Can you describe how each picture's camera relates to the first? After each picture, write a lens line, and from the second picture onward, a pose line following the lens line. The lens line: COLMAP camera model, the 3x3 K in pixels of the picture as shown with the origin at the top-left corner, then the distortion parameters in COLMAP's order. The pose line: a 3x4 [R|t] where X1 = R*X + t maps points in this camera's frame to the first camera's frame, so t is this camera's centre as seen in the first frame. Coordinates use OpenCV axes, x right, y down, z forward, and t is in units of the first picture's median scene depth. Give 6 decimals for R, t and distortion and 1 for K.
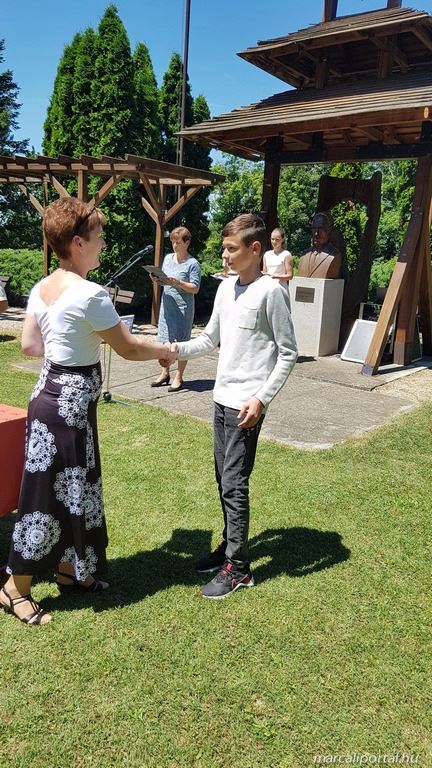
lens RADIAL K [[582.0, 0, 204.8], [0, 582.0, 373.6], [0, 0, 1]] dist [-0.020603, -0.010128]
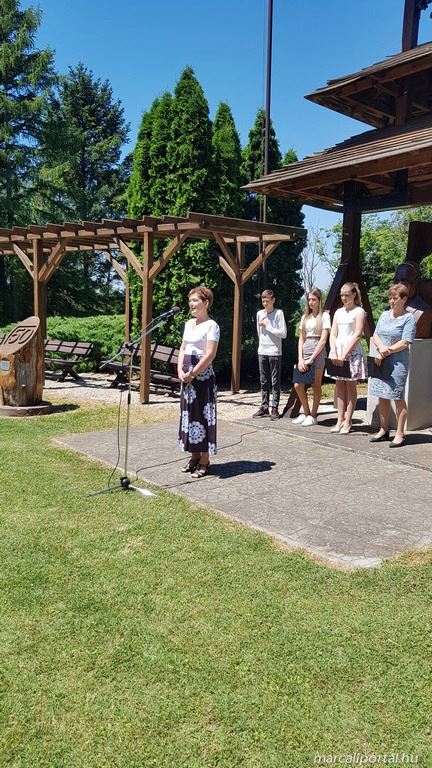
lens RADIAL K [[579.1, 0, 216.0], [0, 579.1, 384.0], [0, 0, 1]] dist [-0.039294, -0.000609]
pose [[0.979015, -0.010433, -0.203523, 0.078147], [-0.006749, 0.996481, -0.083547, -0.019625], [0.203679, 0.083167, 0.975499, 0.100922]]
